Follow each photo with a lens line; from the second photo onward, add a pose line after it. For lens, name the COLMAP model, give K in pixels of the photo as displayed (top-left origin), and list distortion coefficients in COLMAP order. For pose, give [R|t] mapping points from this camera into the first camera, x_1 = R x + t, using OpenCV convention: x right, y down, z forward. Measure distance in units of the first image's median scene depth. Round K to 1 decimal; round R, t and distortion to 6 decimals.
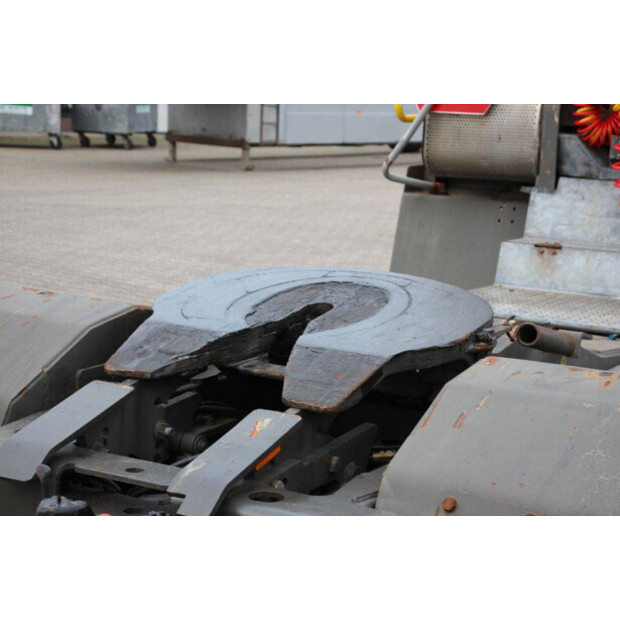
lens RADIAL K [[1476.7, 0, 310.0], [0, 1476.7, 310.0], [0, 0, 1]] dist [0.479796, 0.126507]
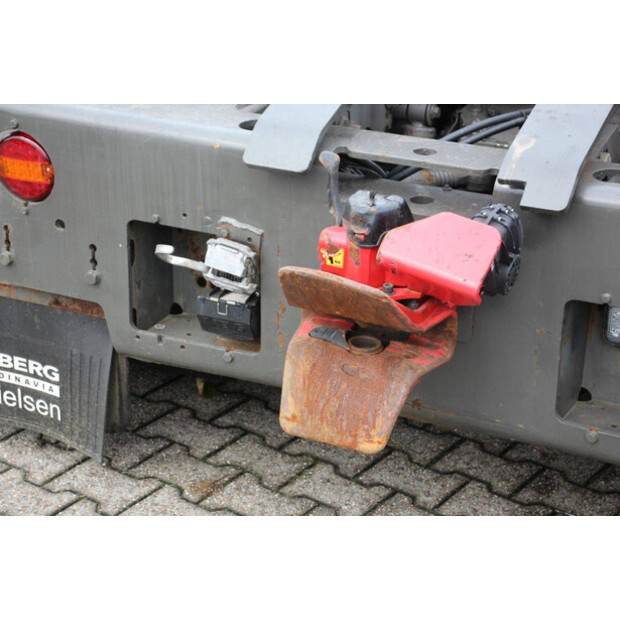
lens RADIAL K [[1476.7, 0, 310.0], [0, 1476.7, 310.0], [0, 0, 1]] dist [0.479796, 0.126507]
pose [[0.992563, -0.068859, 0.100383, -0.229488], [0.041653, 0.966973, 0.251452, -0.013844], [-0.114382, -0.245401, 0.962650, 0.175010]]
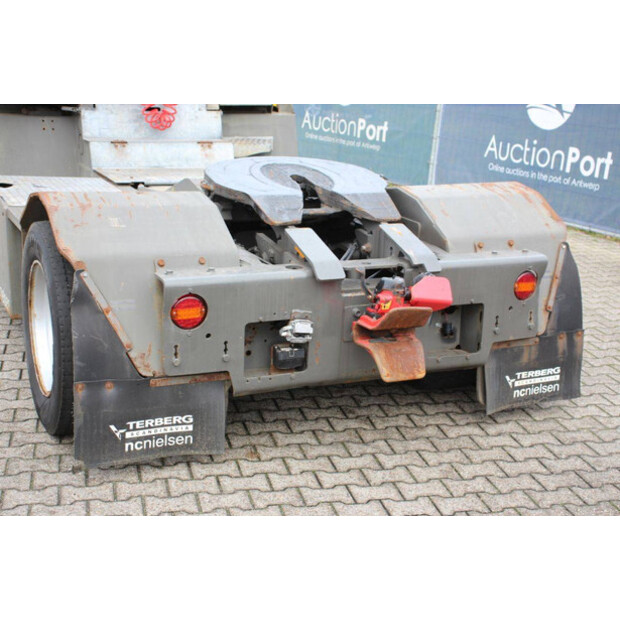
lens RADIAL K [[939.1, 0, 310.0], [0, 939.1, 310.0], [0, 0, 1]] dist [0.141458, 0.075911]
pose [[0.552630, -0.234055, 0.799886, -1.002018], [0.116132, 0.972019, 0.204189, -0.081637], [-0.825296, -0.019949, 0.564348, 0.308509]]
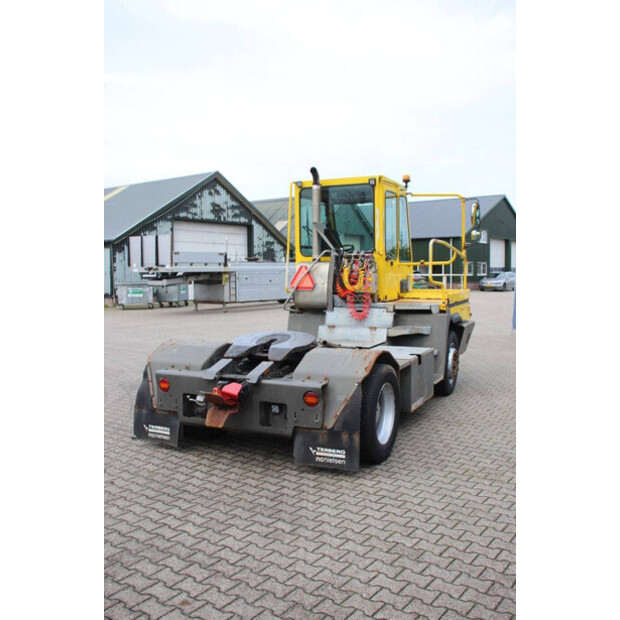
lens RADIAL K [[626.0, 0, 310.0], [0, 626.0, 310.0], [0, 0, 1]] dist [-0.090797, 0.000731]
pose [[0.992901, -0.048975, 0.108395, -0.078823], [0.059117, 0.993963, -0.092425, 0.082723], [-0.103214, 0.098177, 0.989802, -0.725144]]
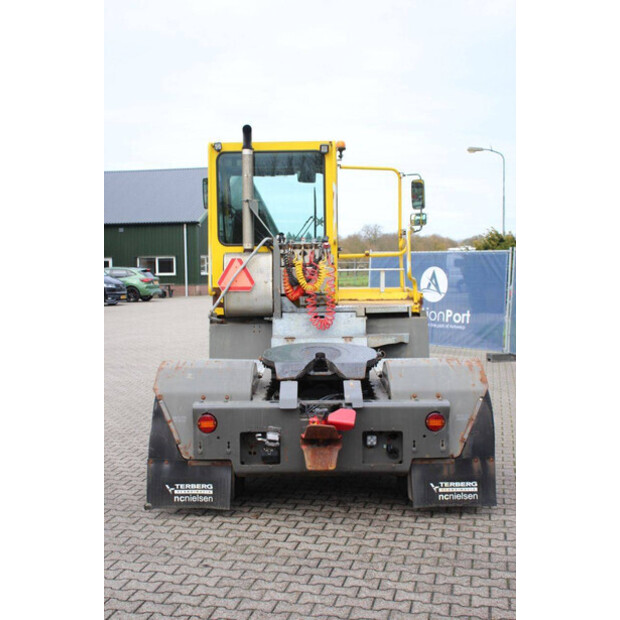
lens RADIAL K [[878.1, 0, 310.0], [0, 878.1, 310.0], [0, 0, 1]] dist [0.071809, 0.055890]
pose [[0.855027, -0.073339, 0.513372, -0.961078], [0.126097, 0.989640, -0.068639, 0.031668], [-0.503019, 0.123423, 0.855417, -0.577327]]
